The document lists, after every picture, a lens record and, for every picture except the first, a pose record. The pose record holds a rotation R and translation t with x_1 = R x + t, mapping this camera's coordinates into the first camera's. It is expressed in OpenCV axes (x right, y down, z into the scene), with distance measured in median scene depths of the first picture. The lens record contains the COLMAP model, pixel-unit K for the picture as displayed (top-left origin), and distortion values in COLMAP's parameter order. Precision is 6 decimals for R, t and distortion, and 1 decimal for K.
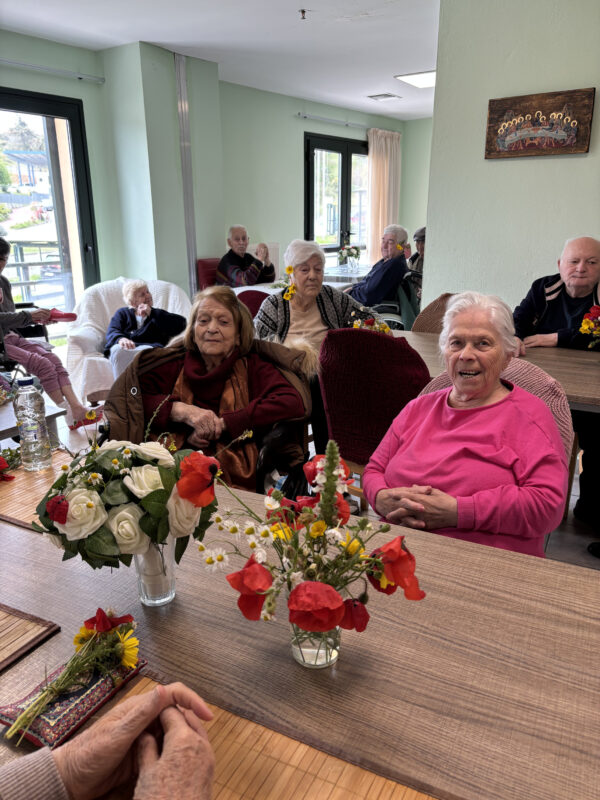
lens RADIAL K [[606.1, 0, 296.1], [0, 606.1, 388.9], [0, 0, 1]] dist [0.063108, -0.089441]
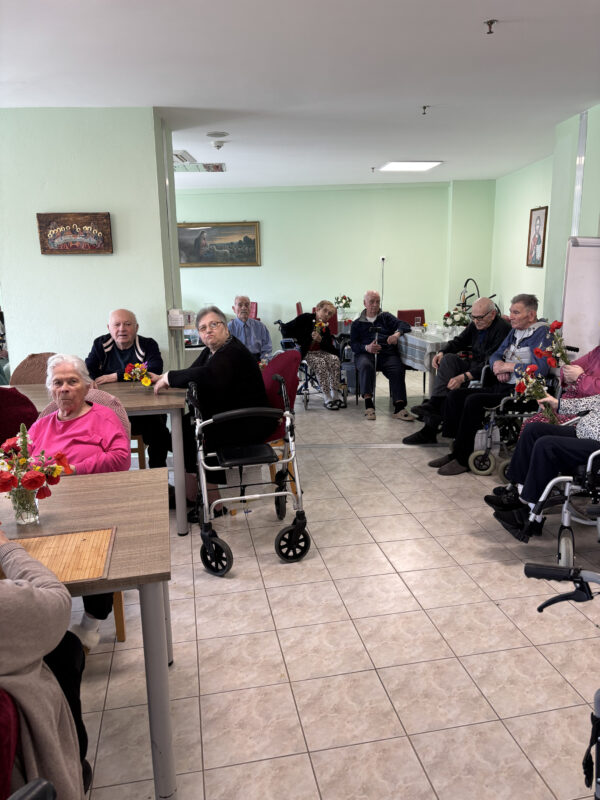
lens RADIAL K [[606.1, 0, 296.1], [0, 606.1, 388.9], [0, 0, 1]] dist [0.063108, -0.089441]
pose [[0.774156, -0.145533, 0.616038, -0.277179], [0.194108, 0.980904, -0.012200, 0.090796], [-0.602499, 0.129022, 0.787622, -0.768019]]
